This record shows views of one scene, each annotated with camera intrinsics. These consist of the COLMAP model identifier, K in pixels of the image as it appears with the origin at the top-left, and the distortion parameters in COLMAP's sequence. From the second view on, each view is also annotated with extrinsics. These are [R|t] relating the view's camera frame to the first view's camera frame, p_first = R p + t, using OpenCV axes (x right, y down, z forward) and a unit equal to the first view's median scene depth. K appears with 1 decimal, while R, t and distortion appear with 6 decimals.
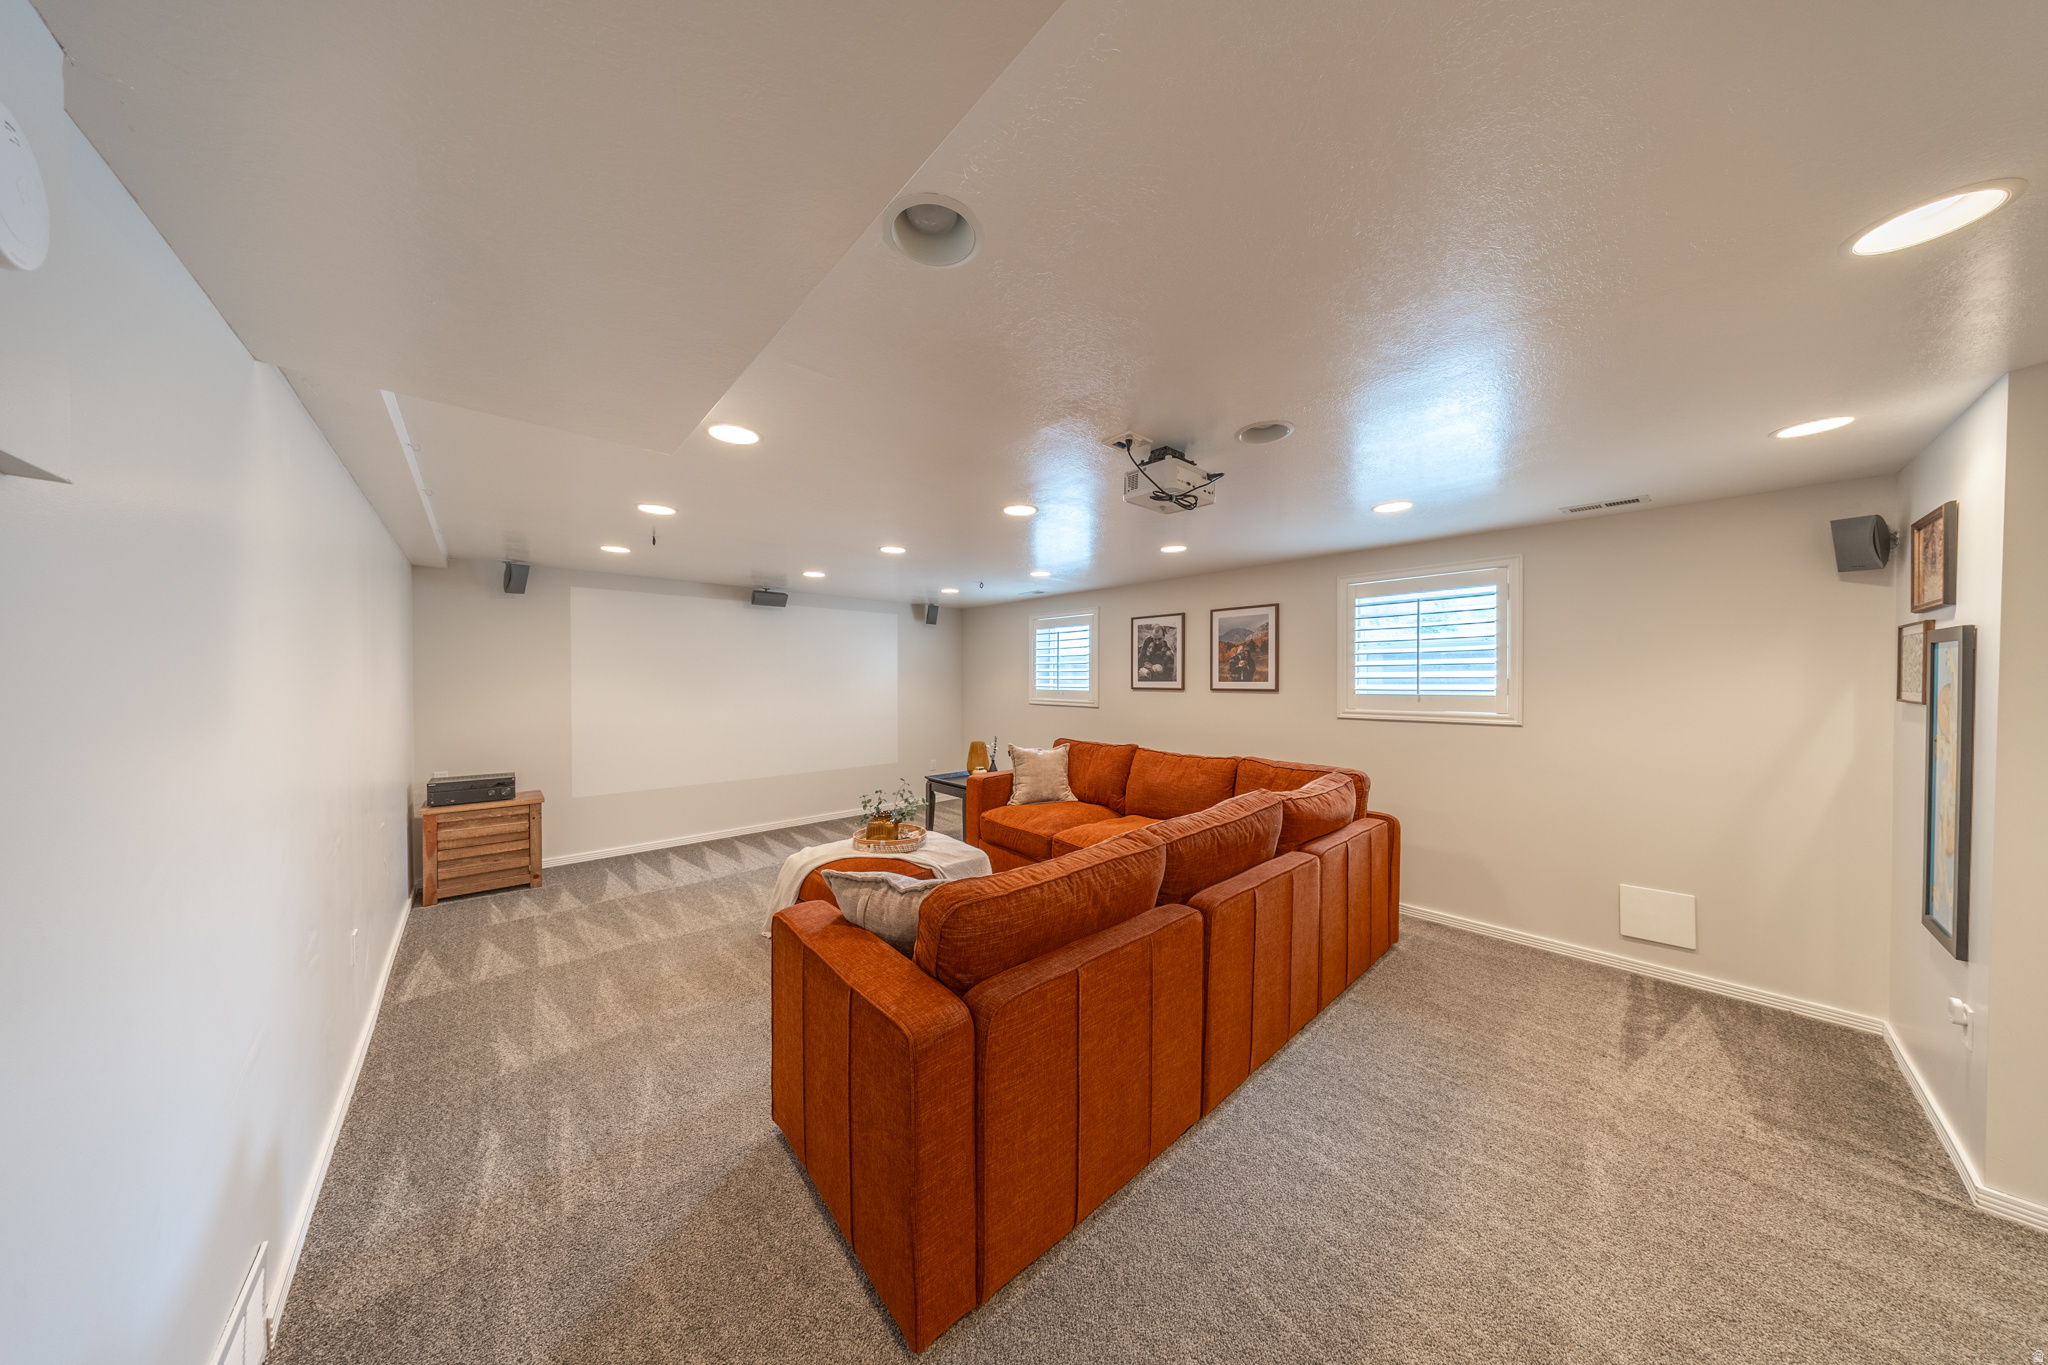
lens RADIAL K [[596.1, 0, 1015.7], [0, 596.1, 677.6], [0, 0, 1]] dist [-0.002403, -0.000306]
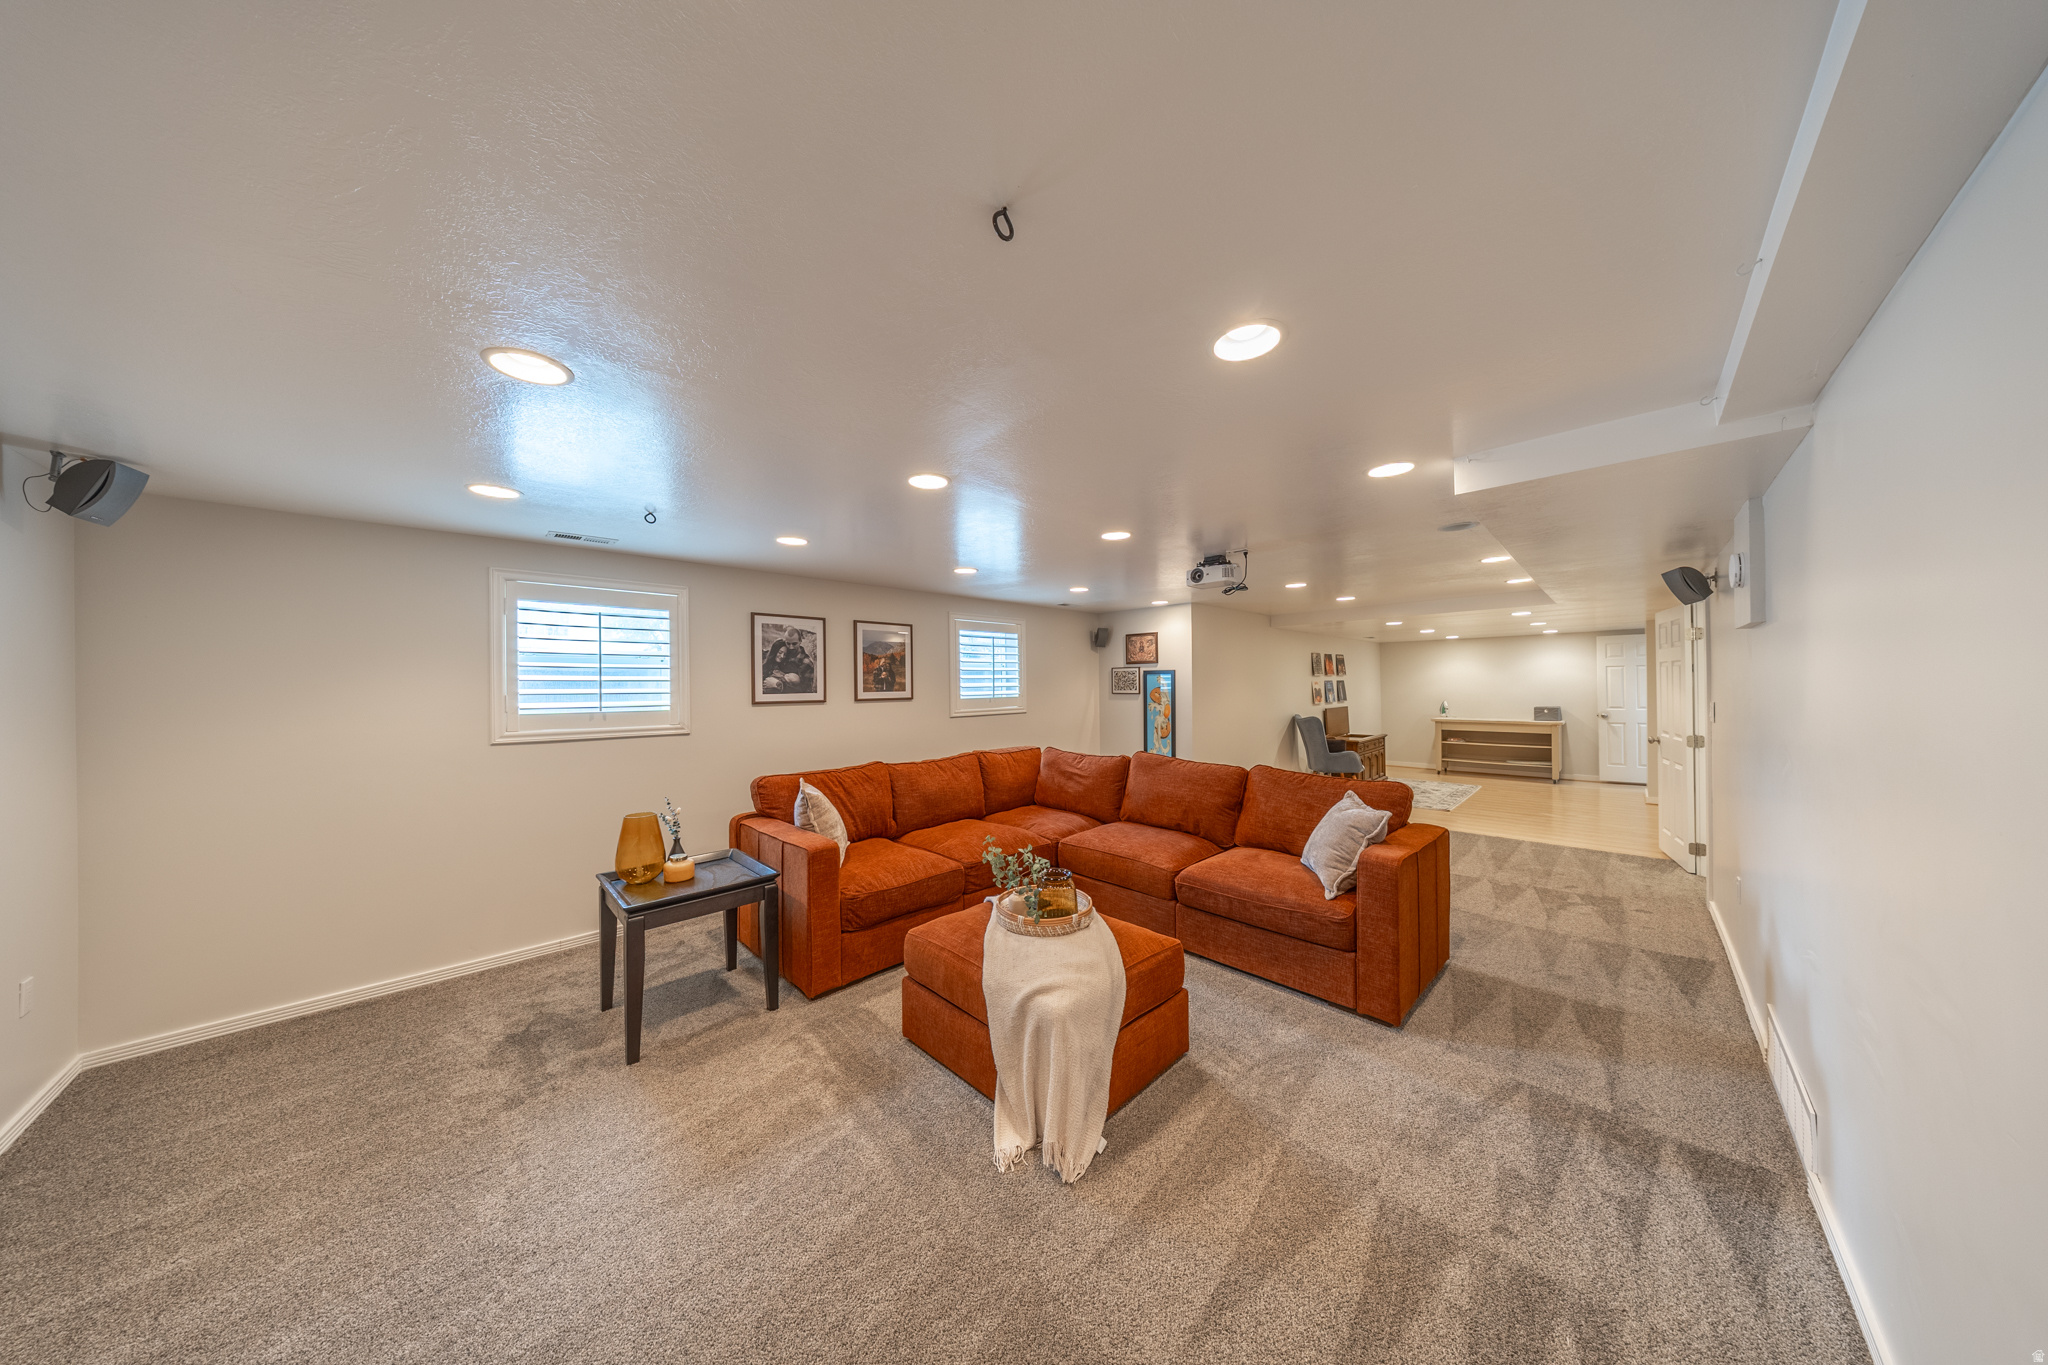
lens RADIAL K [[596.1, 0, 1014.5], [0, 596.1, 683.4], [0, 0, 1]] dist [-0.002403, -0.000306]
pose [[-0.072115, 0.010493, 0.997341, -0.649291], [0.015581, 0.999834, -0.009393, 0.005101], [-0.997275, 0.014862, -0.072267, 0.769354]]
